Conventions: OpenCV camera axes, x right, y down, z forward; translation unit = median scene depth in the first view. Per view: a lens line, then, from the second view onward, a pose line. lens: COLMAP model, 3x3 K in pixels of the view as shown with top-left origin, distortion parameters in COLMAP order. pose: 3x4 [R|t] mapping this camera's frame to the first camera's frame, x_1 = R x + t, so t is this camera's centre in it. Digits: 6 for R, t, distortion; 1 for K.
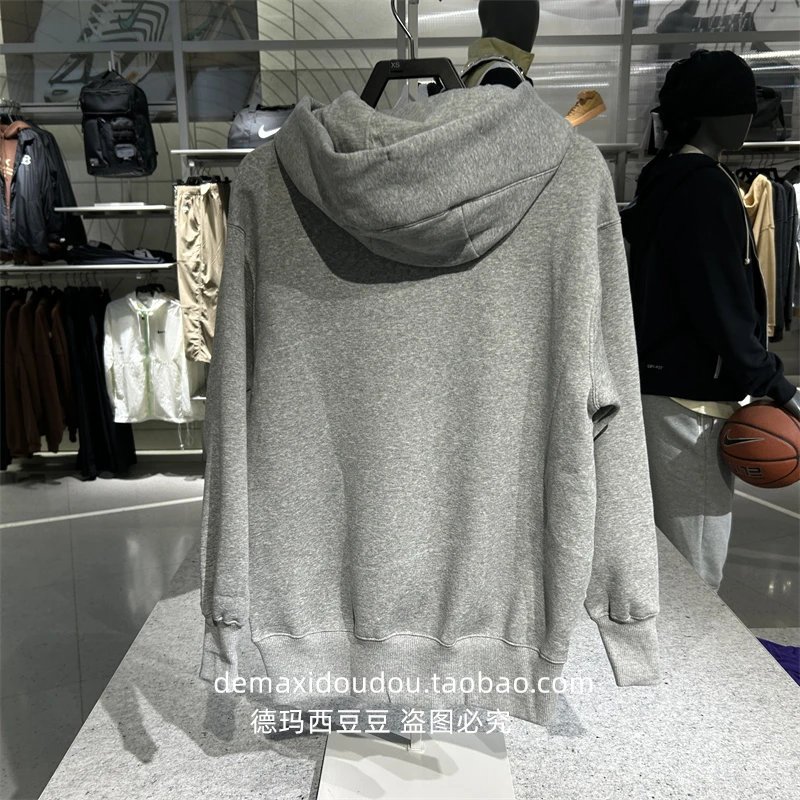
lens RADIAL K [[823.5, 0, 395.7], [0, 823.5, 403.8], [0, 0, 1]] dist [0.007009, 0.000000]
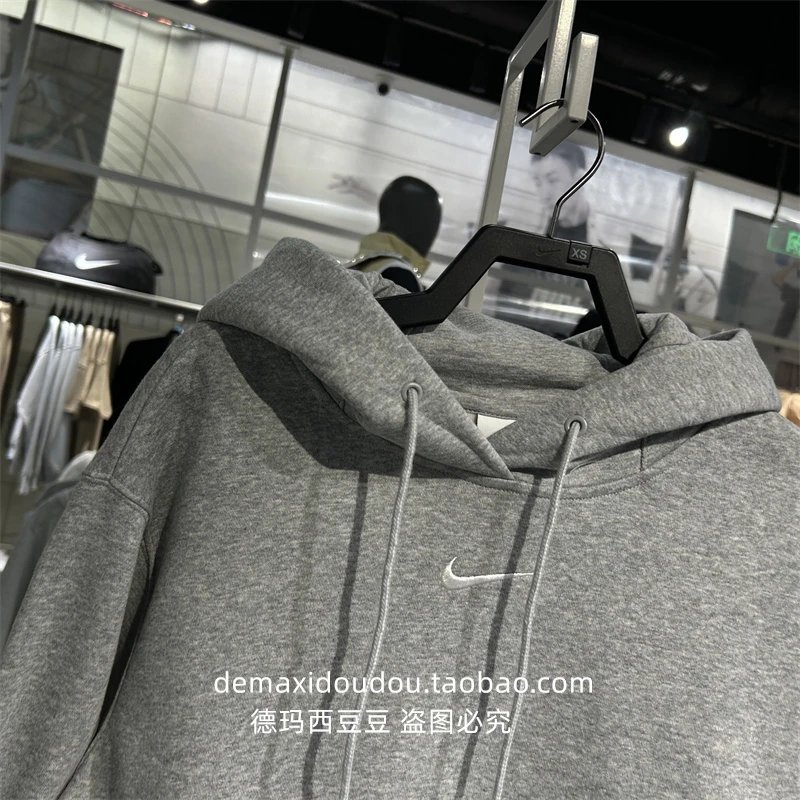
lens RADIAL K [[823.5, 0, 413.8], [0, 823.5, 384.4], [0, 0, 1]] dist [0.007009, 0.000000]
pose [[0.938330, 0.207344, 0.276668, -0.045025], [-0.137570, 0.958051, -0.251422, -0.033809], [-0.317193, 0.197855, 0.927492, 0.103928]]
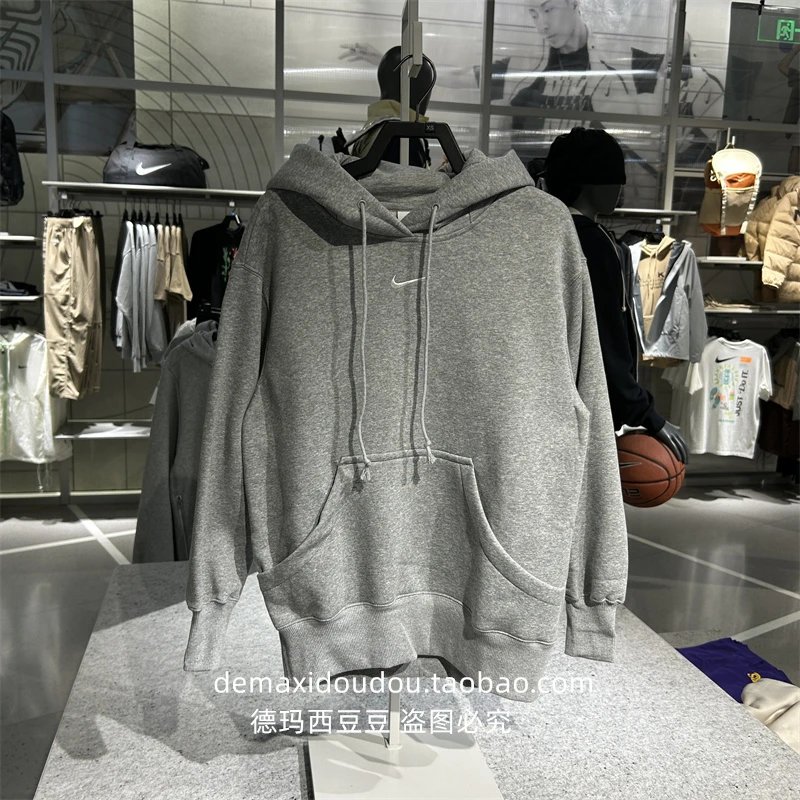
lens RADIAL K [[823.5, 0, 409.5], [0, 823.5, 388.7], [0, 0, 1]] dist [0.007009, 0.000000]
pose [[0.976418, 0.009255, 0.215691, -0.053757], [0.006330, 0.997424, -0.071453, 0.008788], [-0.215797, 0.071133, 0.973844, -0.023805]]
